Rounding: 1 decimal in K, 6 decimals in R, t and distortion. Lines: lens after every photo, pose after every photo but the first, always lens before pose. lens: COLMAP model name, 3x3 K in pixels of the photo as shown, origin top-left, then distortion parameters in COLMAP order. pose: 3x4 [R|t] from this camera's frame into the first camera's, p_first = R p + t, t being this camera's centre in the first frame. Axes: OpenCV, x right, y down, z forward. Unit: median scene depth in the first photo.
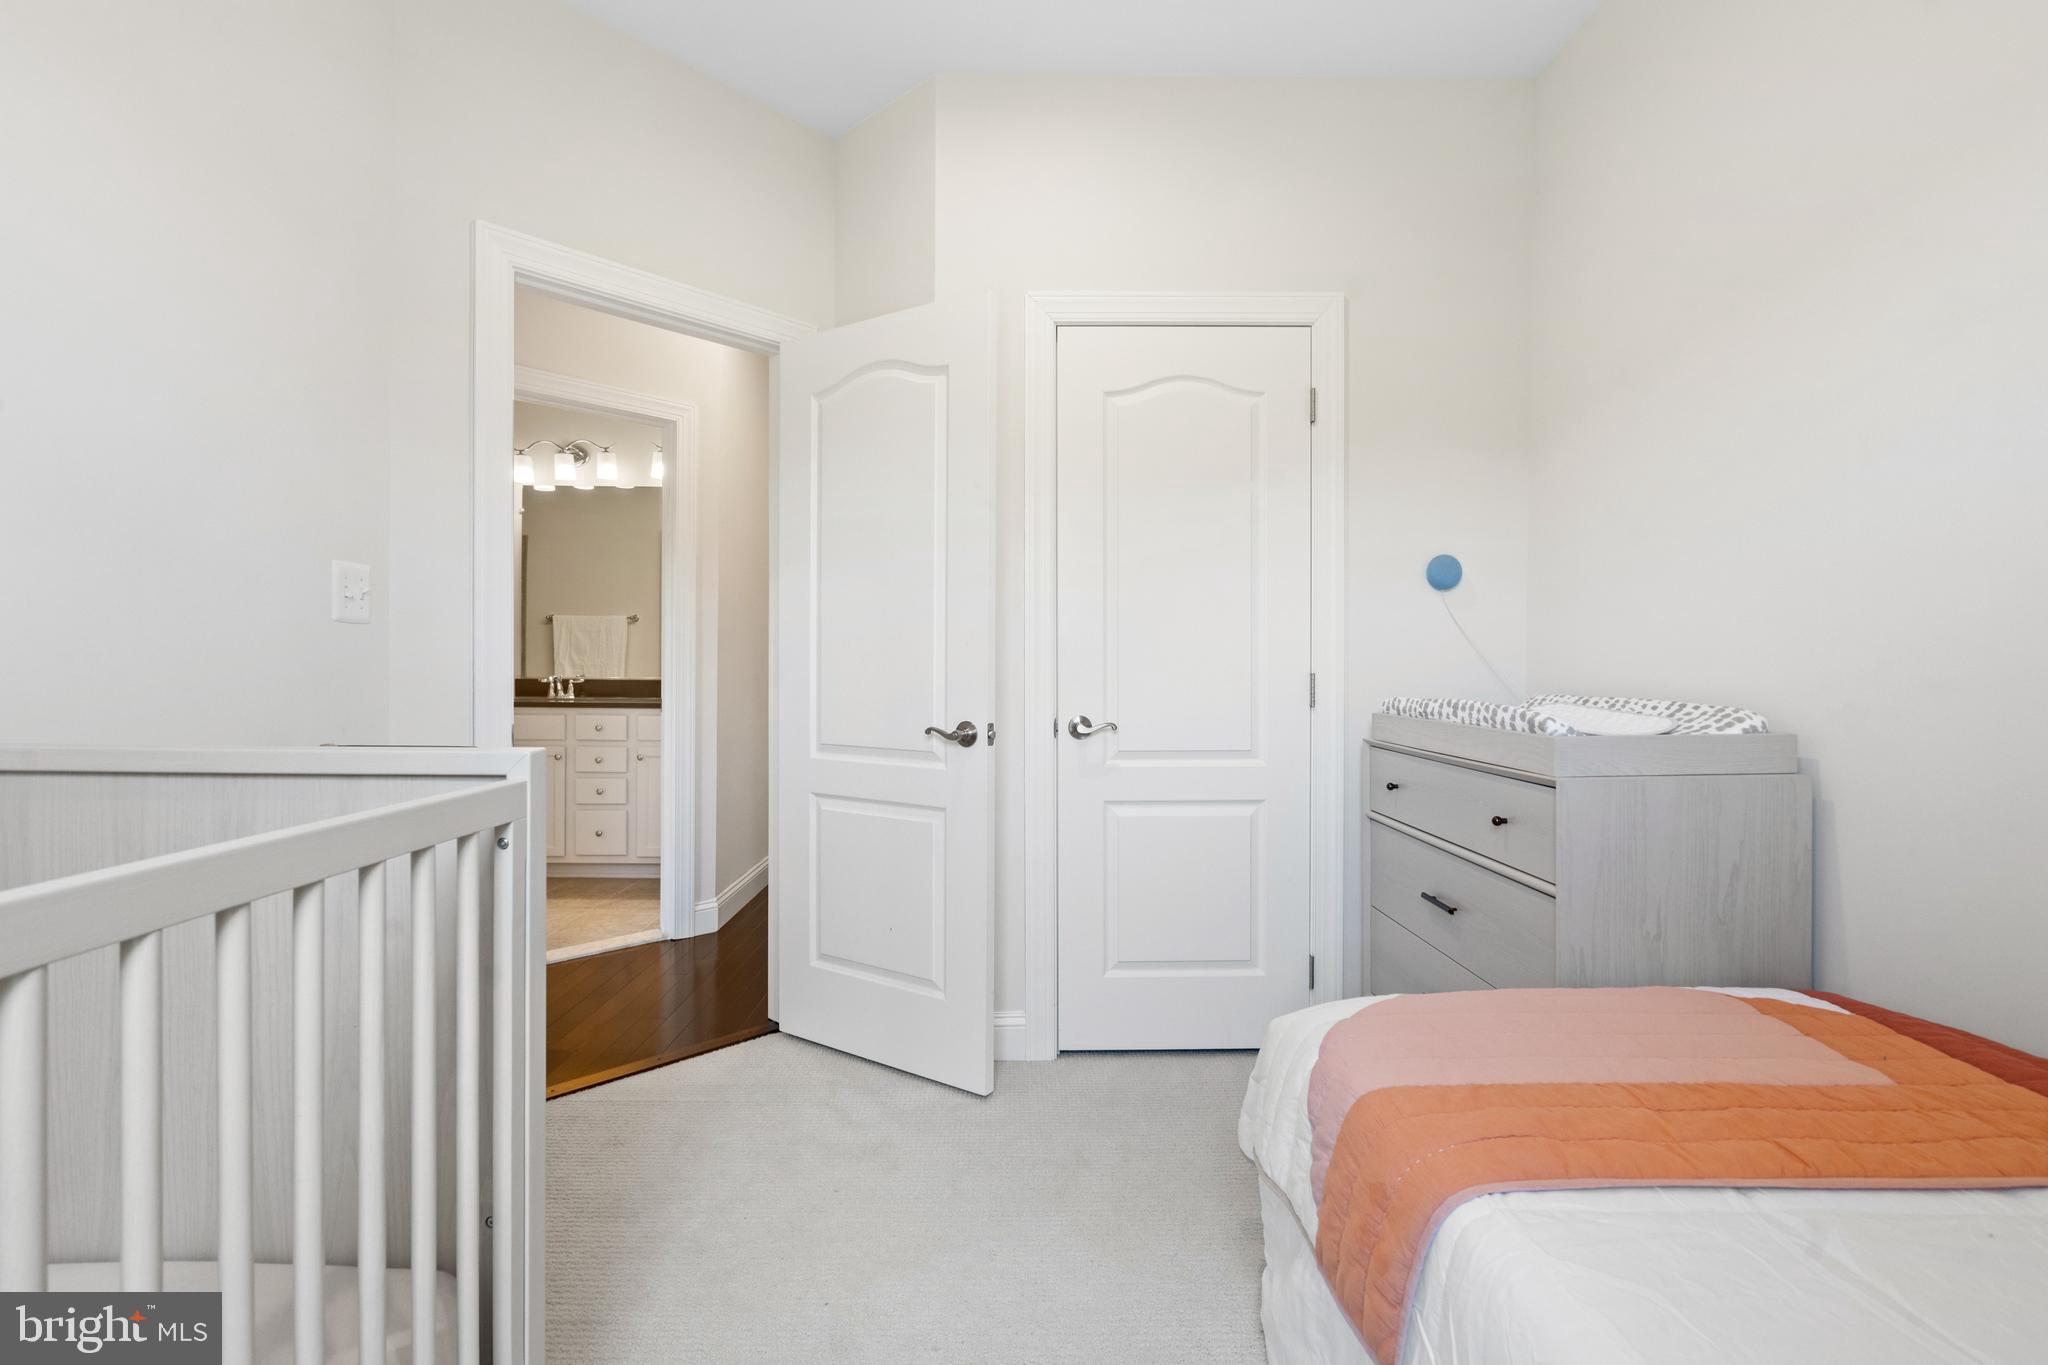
lens RADIAL K [[933.7, 0, 1024.0], [0, 933.7, 682.5], [0, 0, 1]] dist [0.002870, 0.000300]
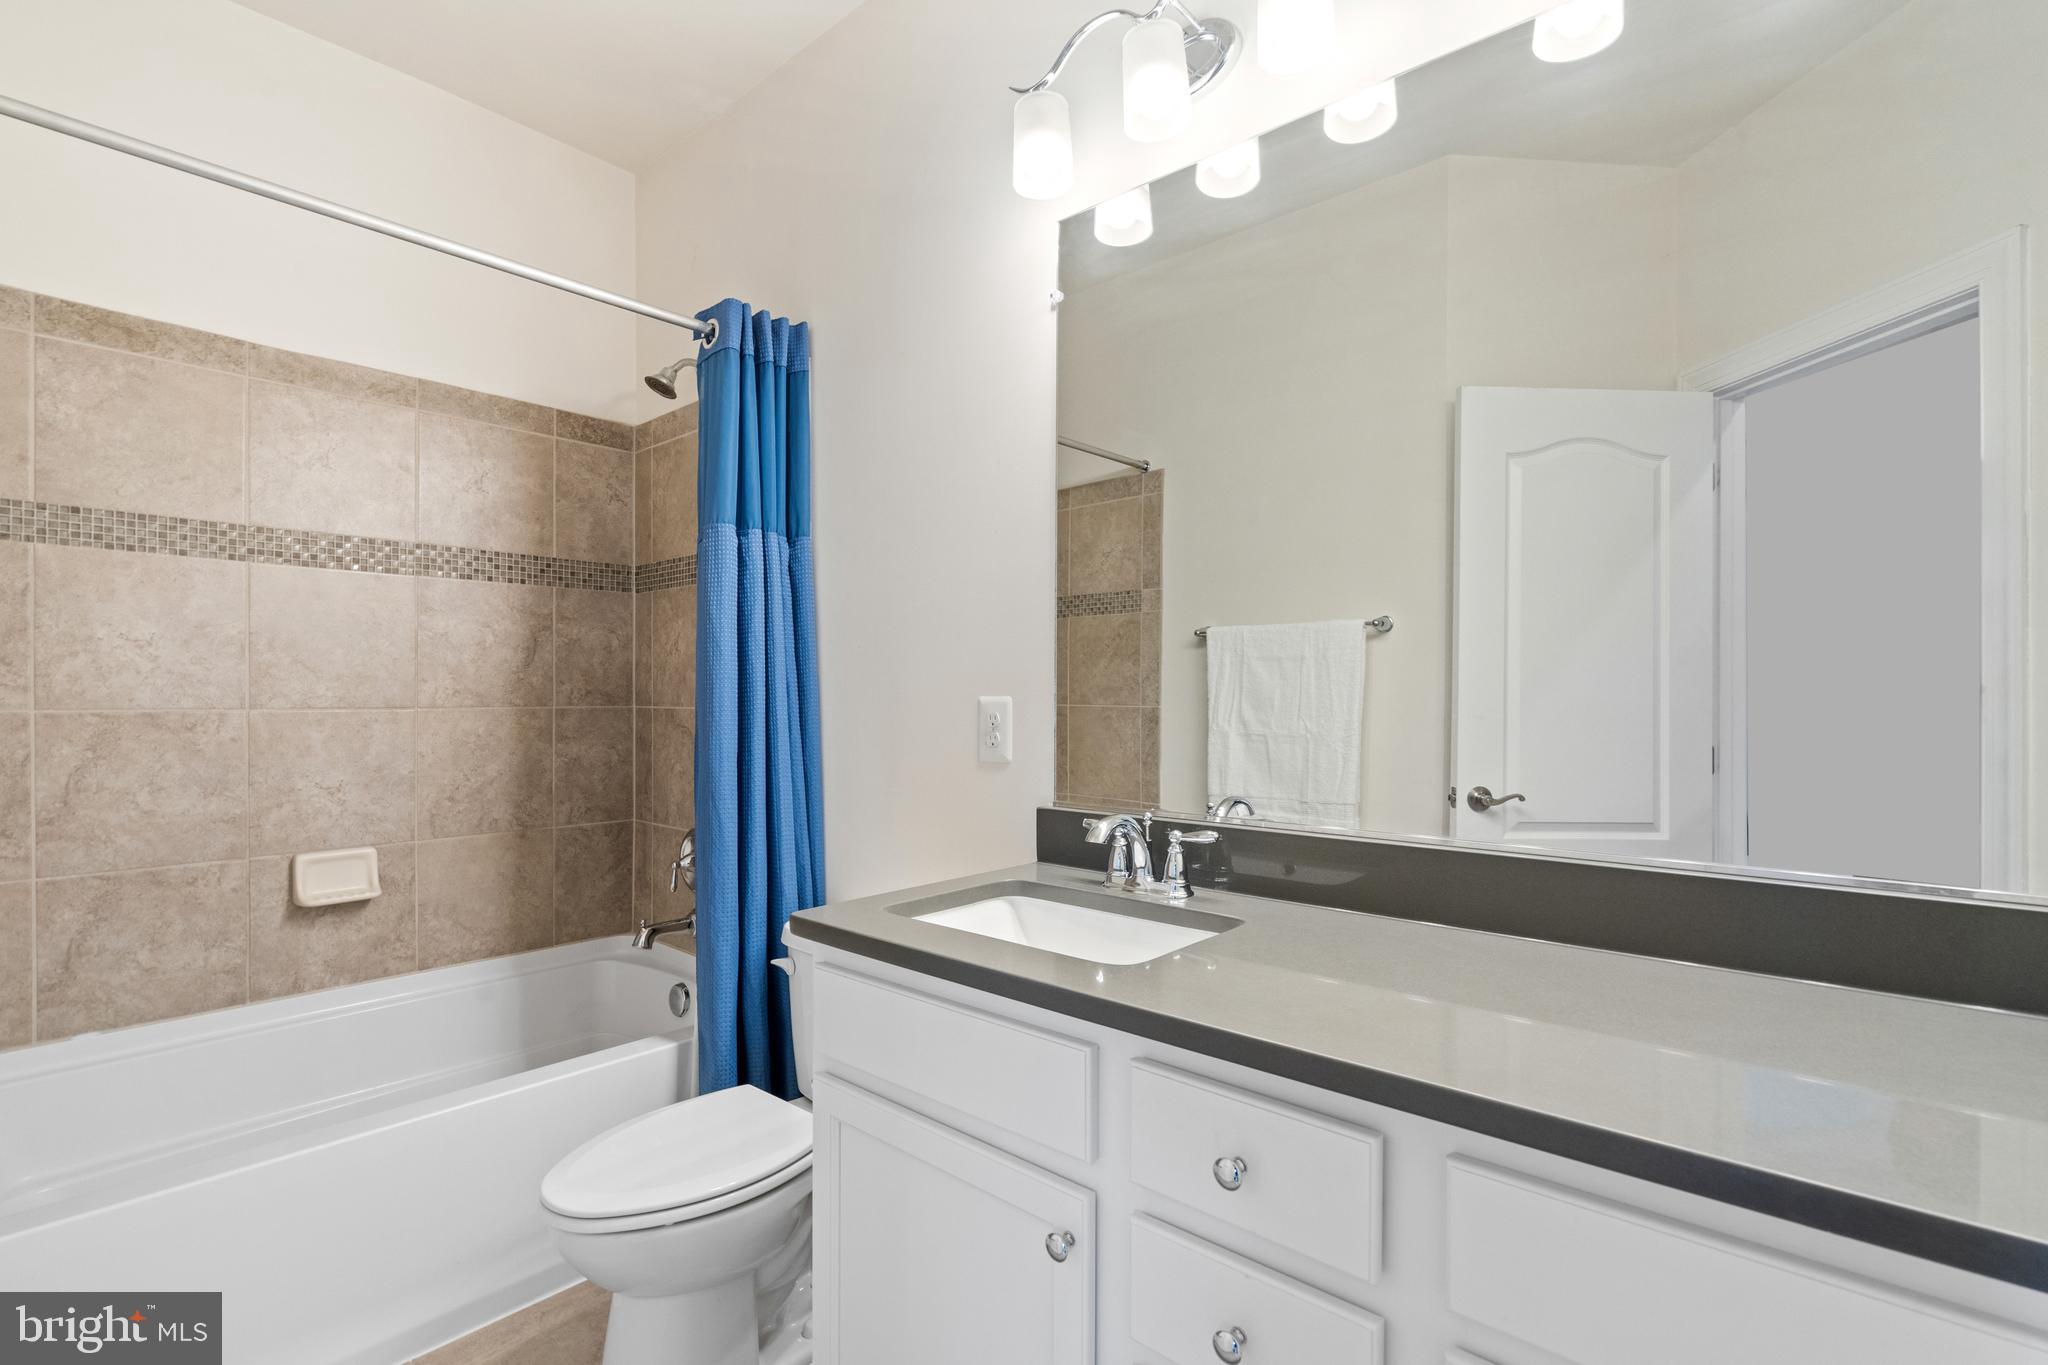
lens RADIAL K [[933.7, 0, 1024.0], [0, 933.7, 682.5], [0, 0, 1]] dist [0.002870, 0.000300]
pose [[0.735640, -0.013569, -0.677237, -0.293550], [-0.006119, 0.999625, -0.026674, -0.035933], [0.677345, 0.023767, 0.735281, 0.681488]]
